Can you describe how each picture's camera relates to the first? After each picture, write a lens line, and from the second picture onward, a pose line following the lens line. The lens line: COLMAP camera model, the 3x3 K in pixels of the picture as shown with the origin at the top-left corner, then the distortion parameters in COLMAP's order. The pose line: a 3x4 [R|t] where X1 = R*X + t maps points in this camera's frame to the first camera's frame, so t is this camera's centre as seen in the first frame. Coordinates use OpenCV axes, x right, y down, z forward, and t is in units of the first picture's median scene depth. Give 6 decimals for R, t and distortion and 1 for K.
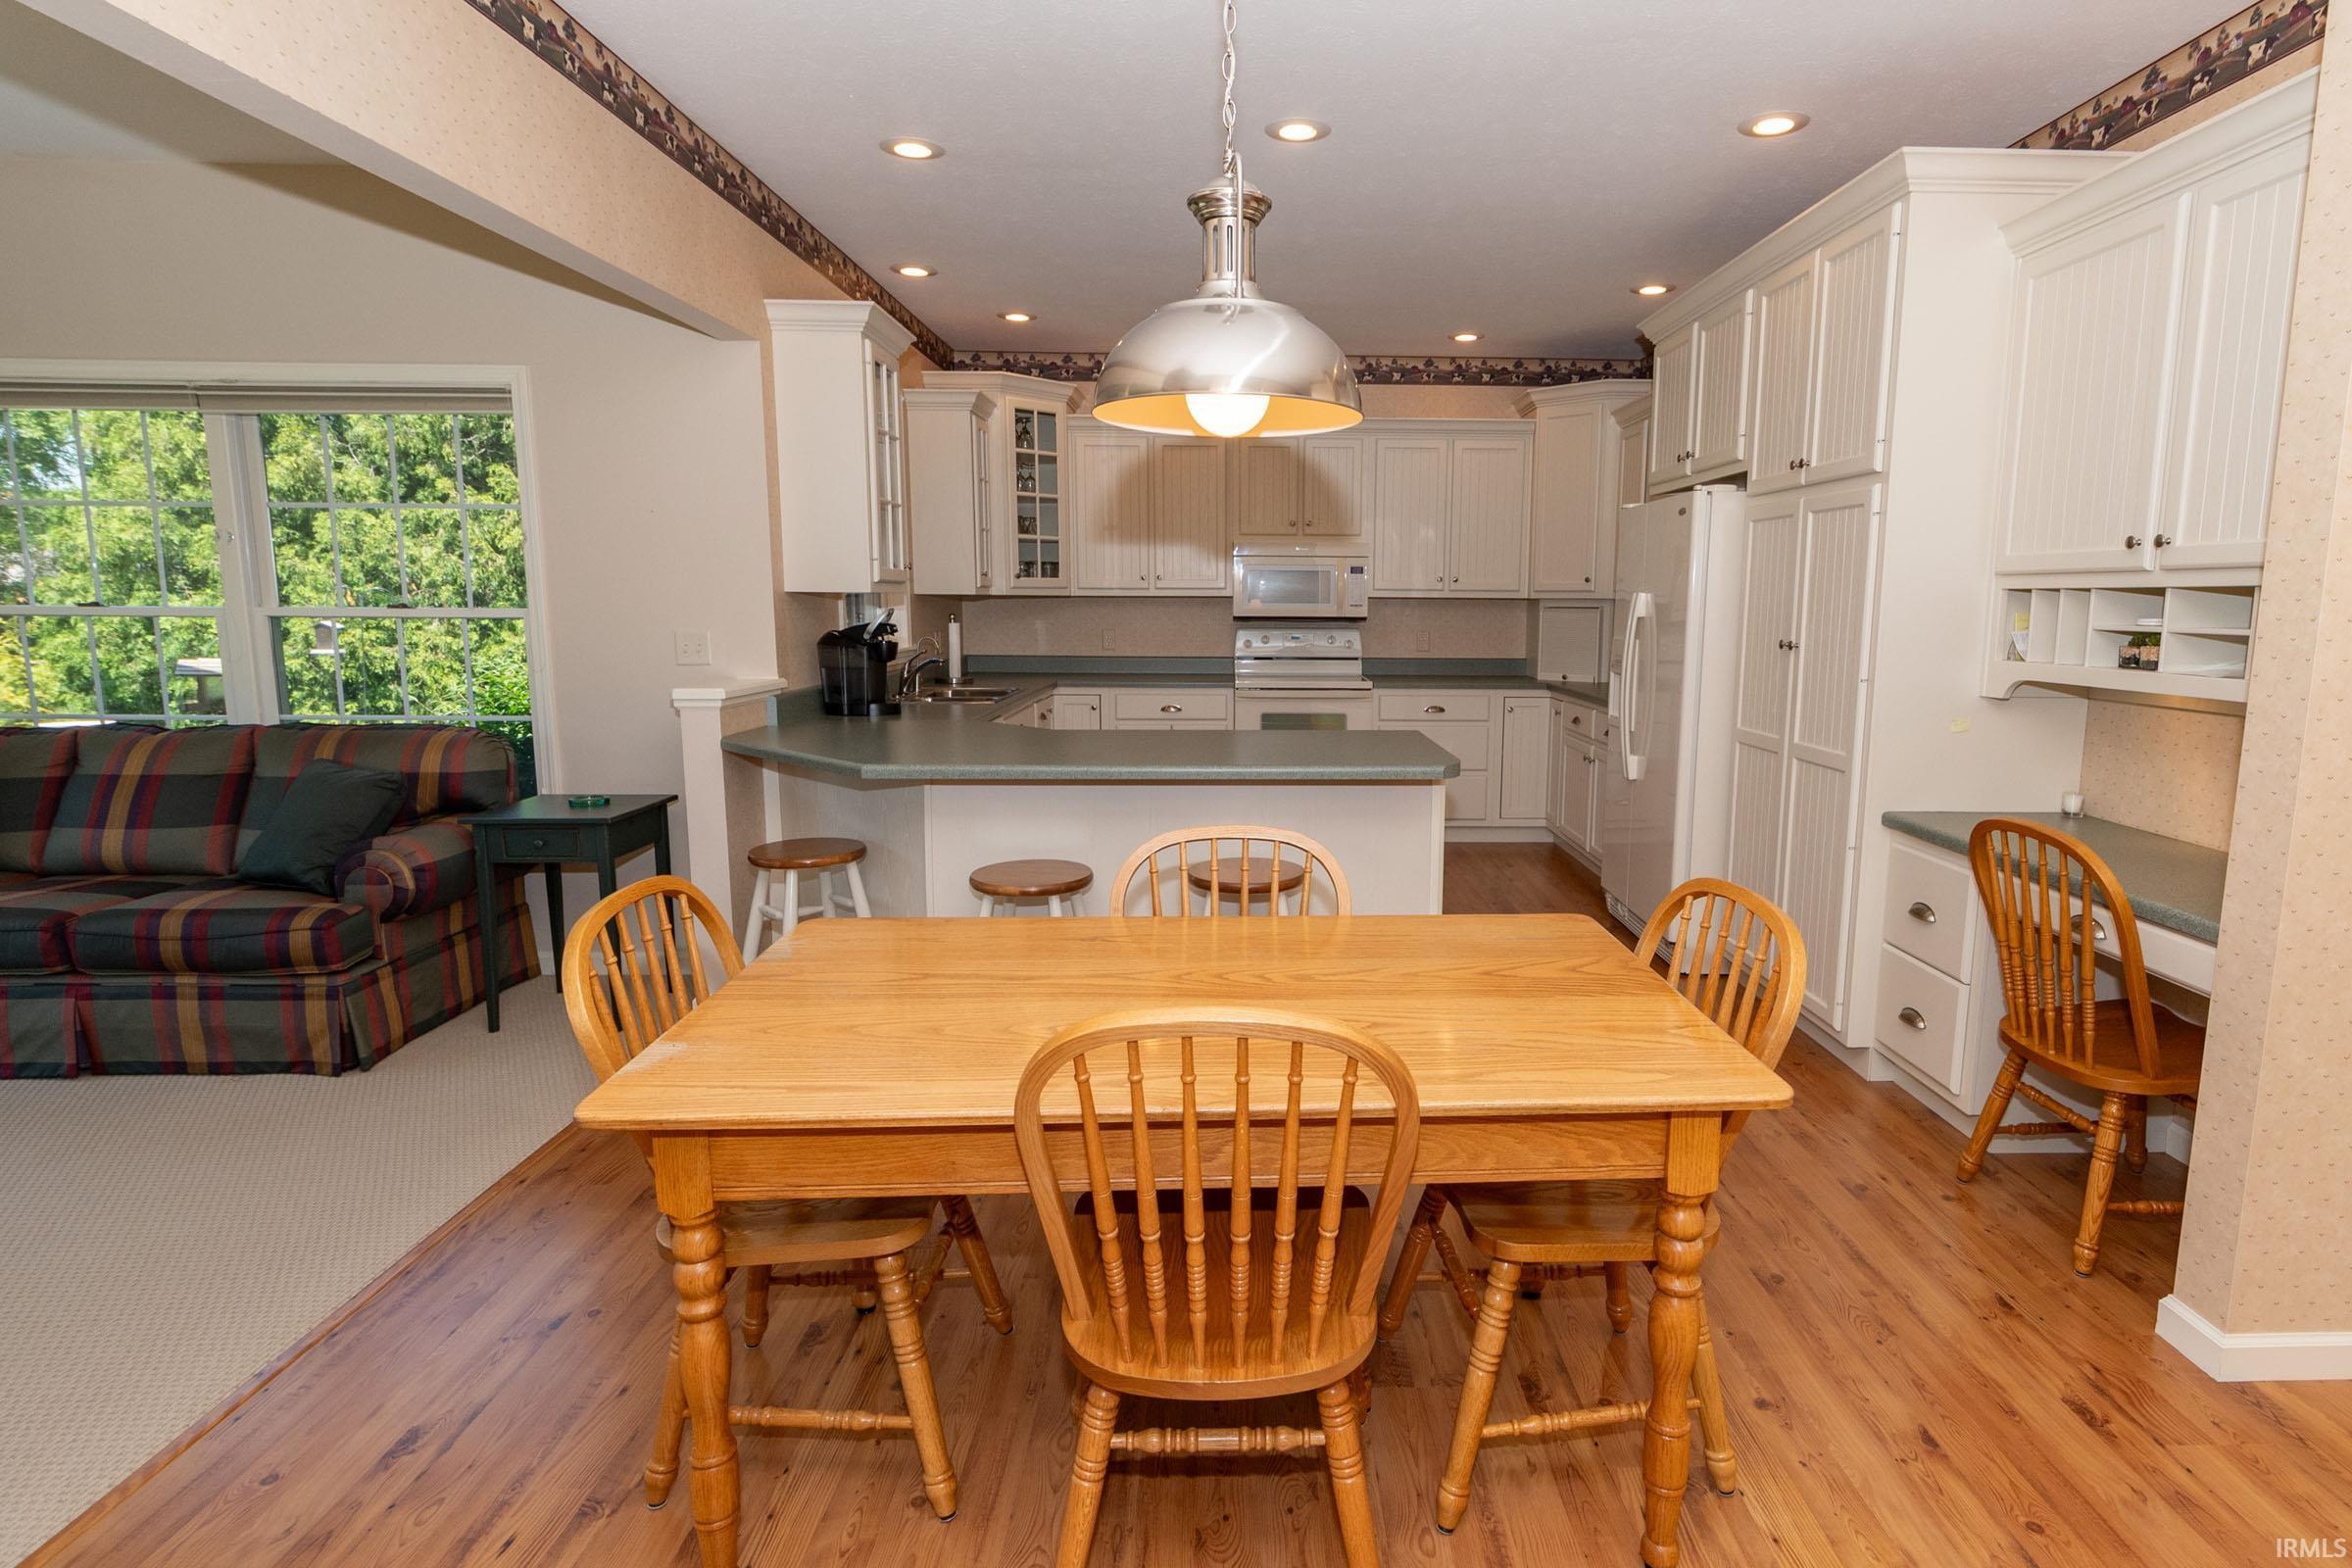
lens RADIAL K [[1224.9, 0, 1285.5], [0, 1224.9, 769.7], [0, 0, 1]] dist [0.008443, -0.000360]
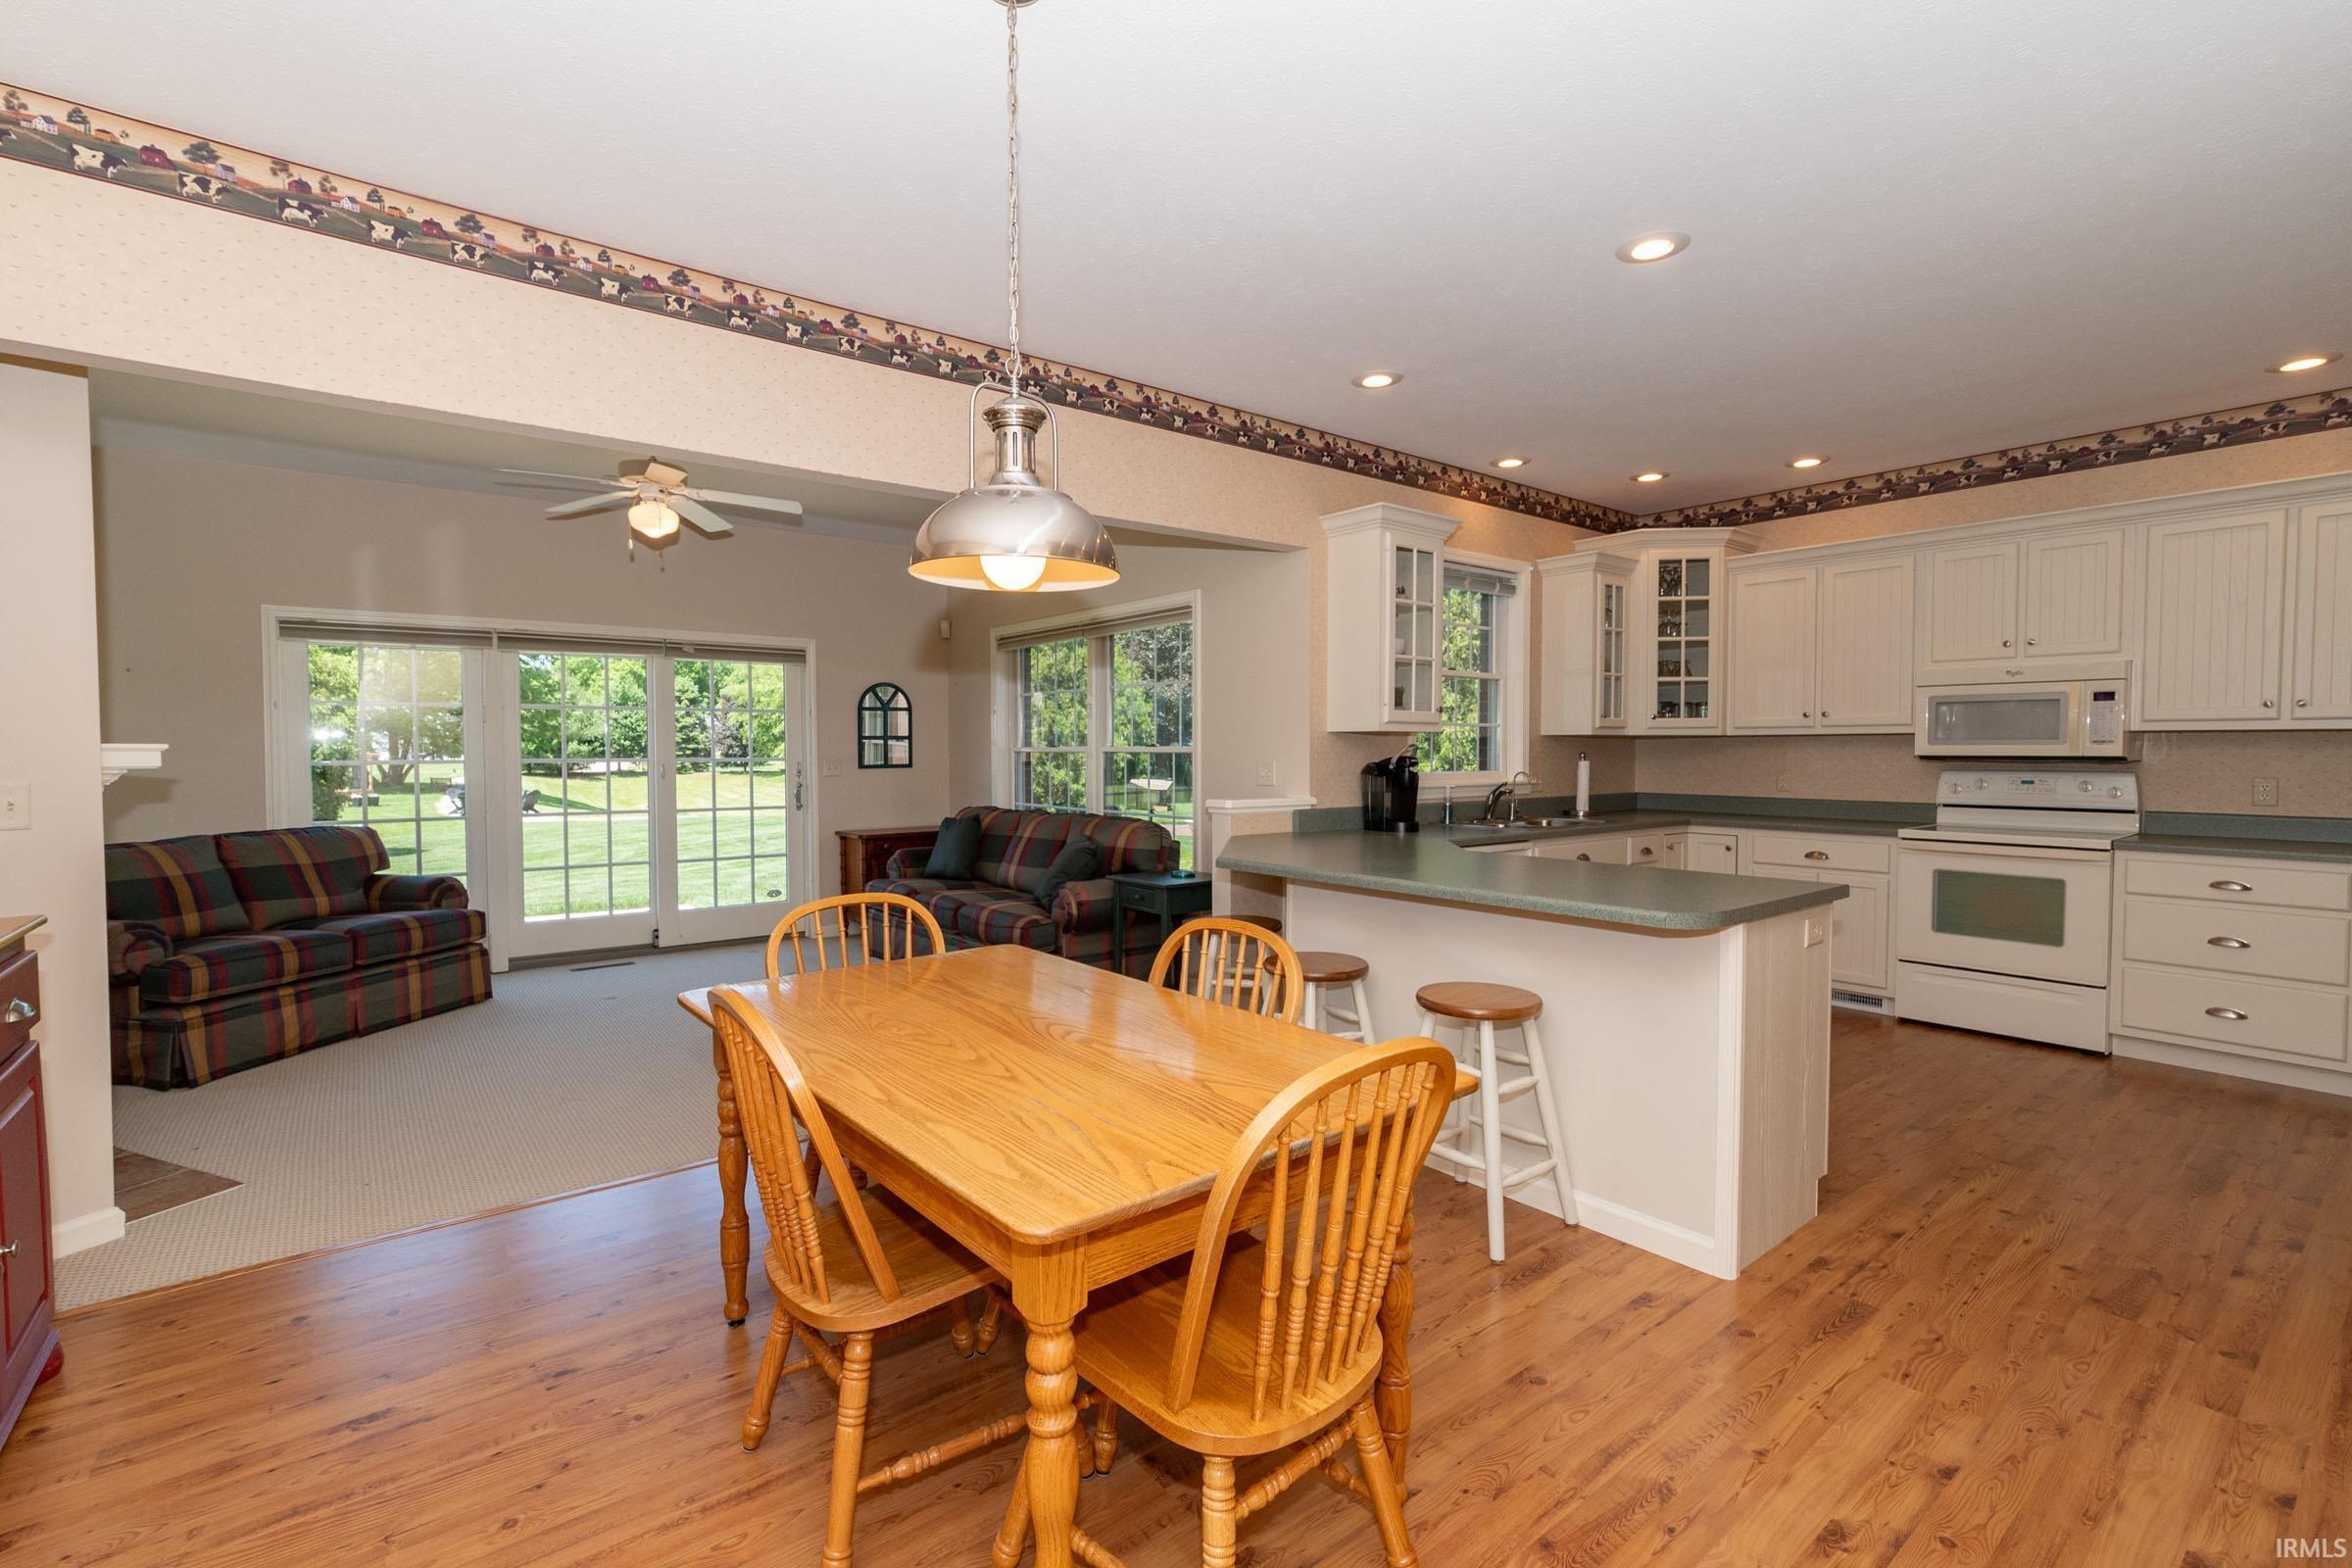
lens RADIAL K [[1048.7, 0, 1146.4], [0, 1048.7, 776.4], [0, 0, 1]] dist [-0.002424, 0.001900]
pose [[0.578286, 0.014910, -0.815698, 0.370433], [-0.109727, 0.992170, -0.059655, -0.010260], [0.808421, 0.124001, 0.575394, 0.201366]]
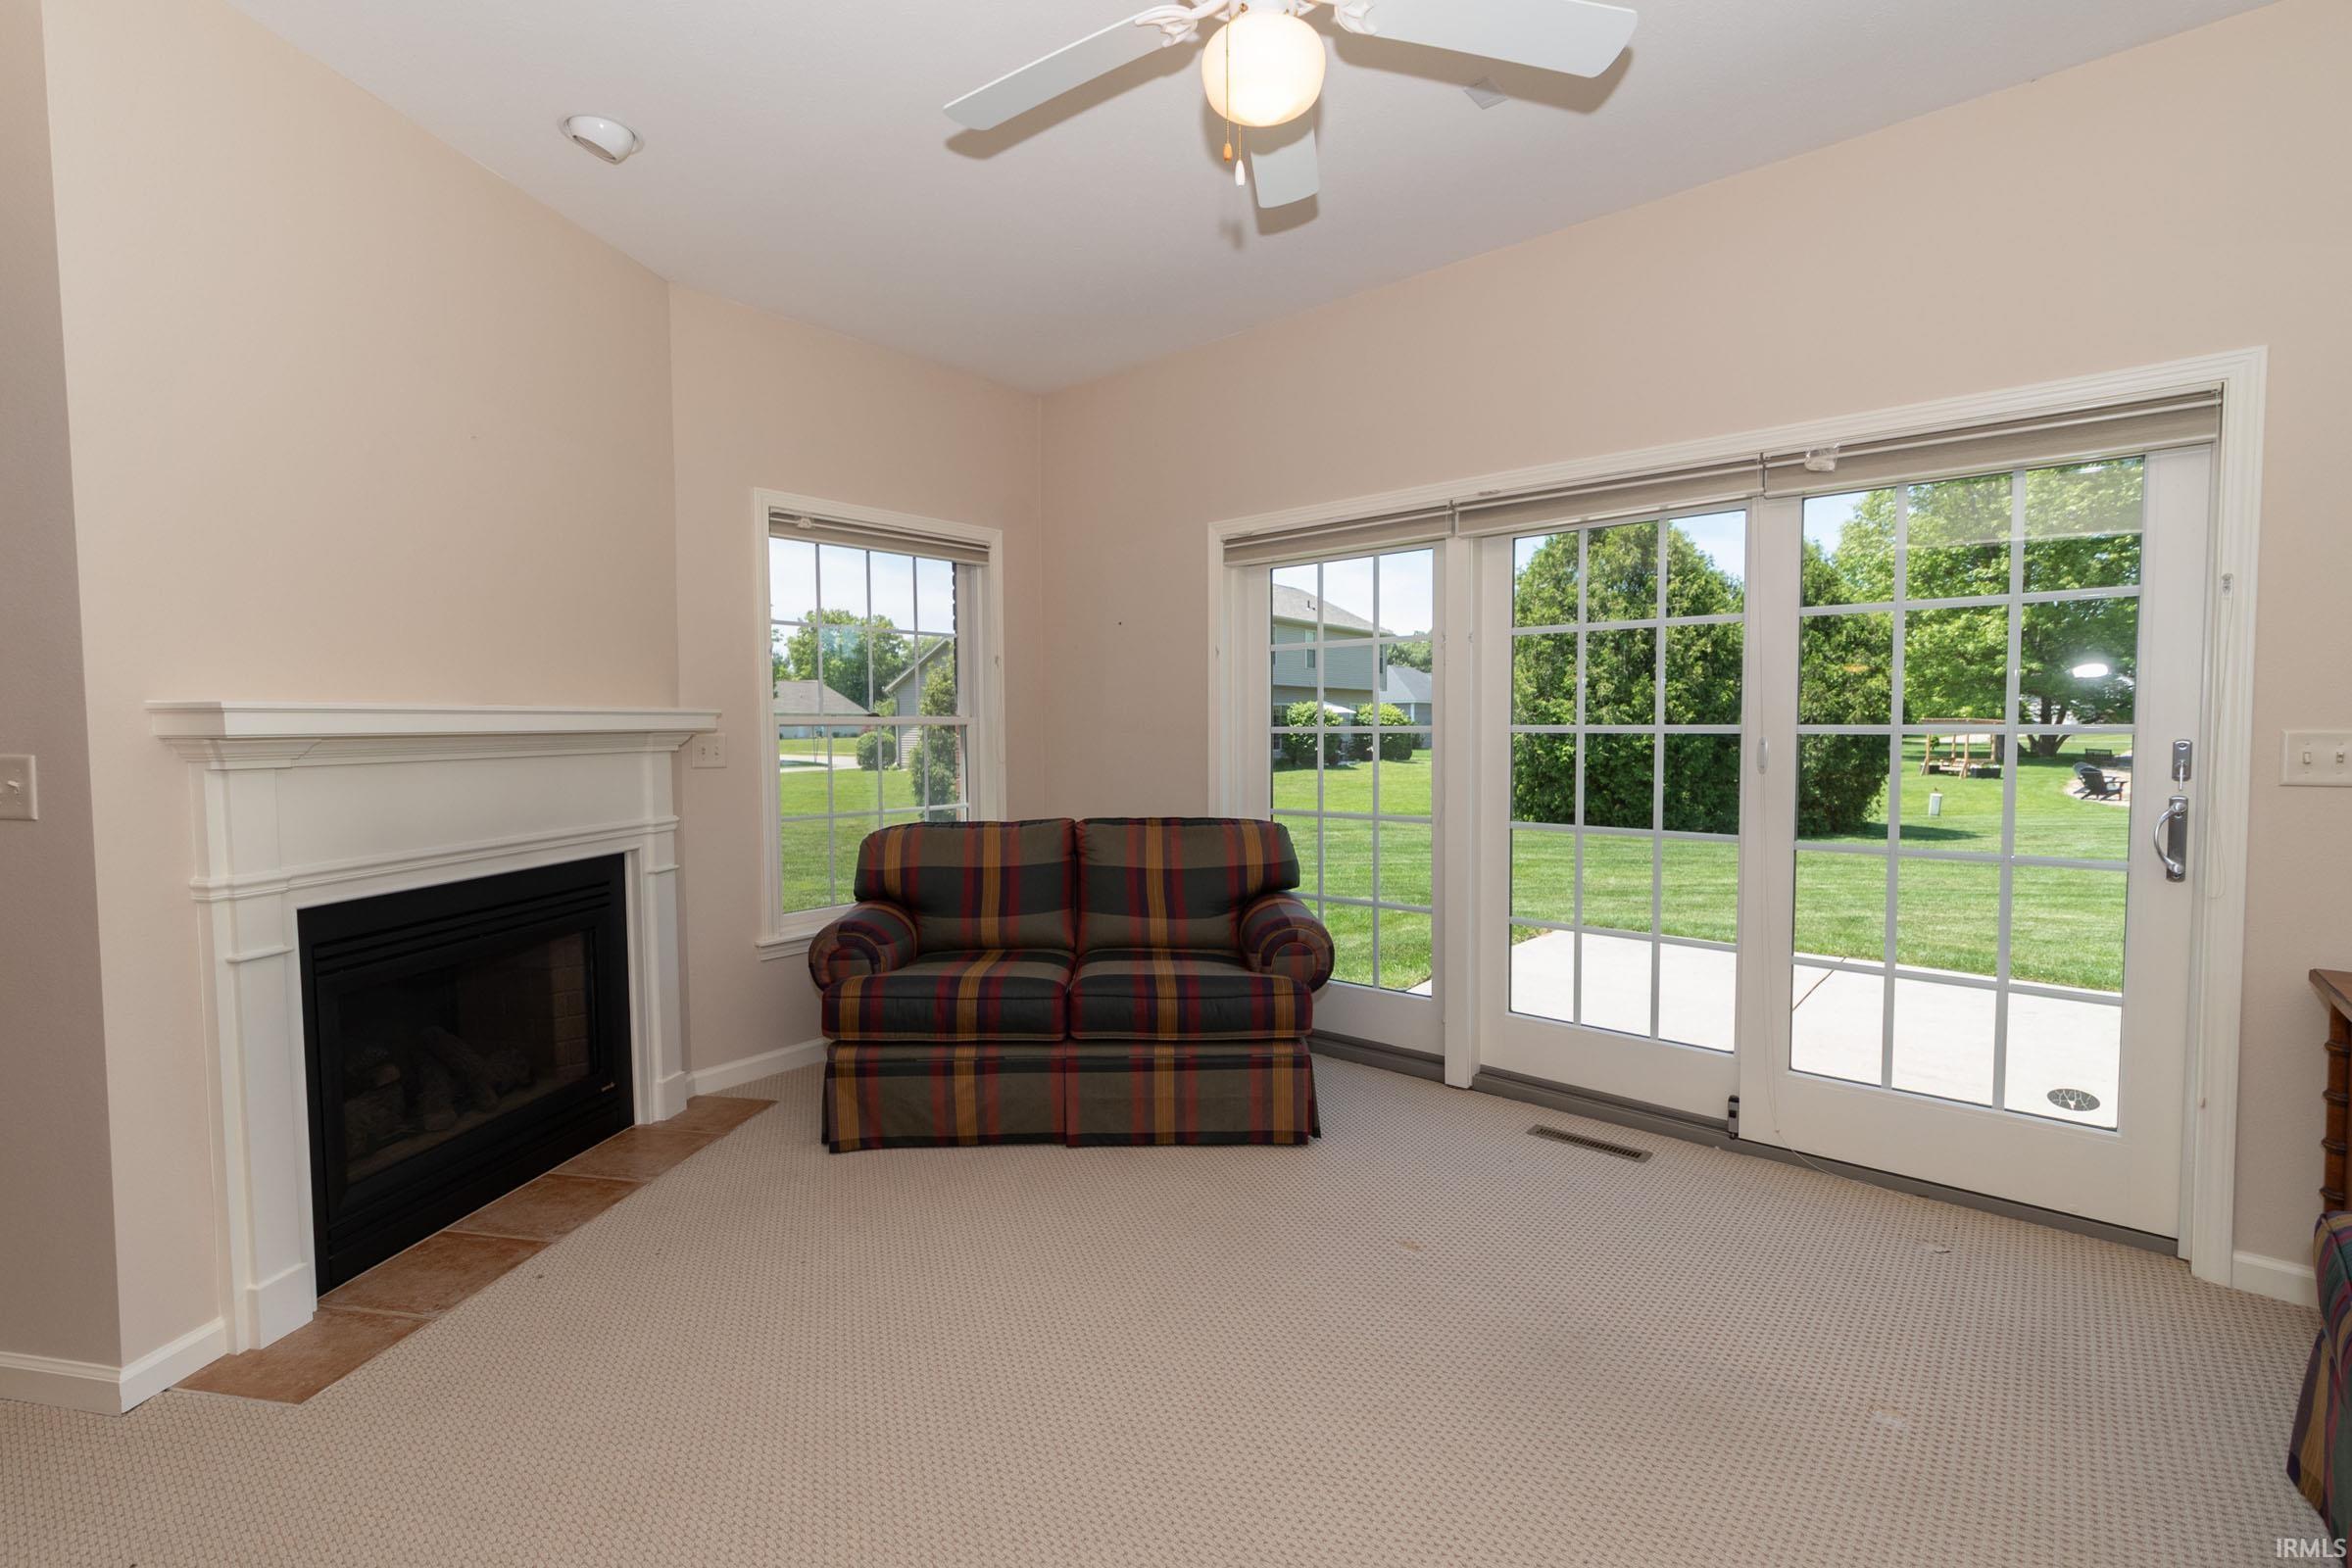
lens RADIAL K [[1048.7, 0, 1166.2], [0, 1048.7, 775.6], [0, 0, 1]] dist [-0.002424, 0.001900]
pose [[-0.677937, 0.036280, -0.734224, -0.457095], [-0.099922, 0.984964, 0.140932, -0.071246], [0.728297, 0.168908, -0.664118, 0.653525]]
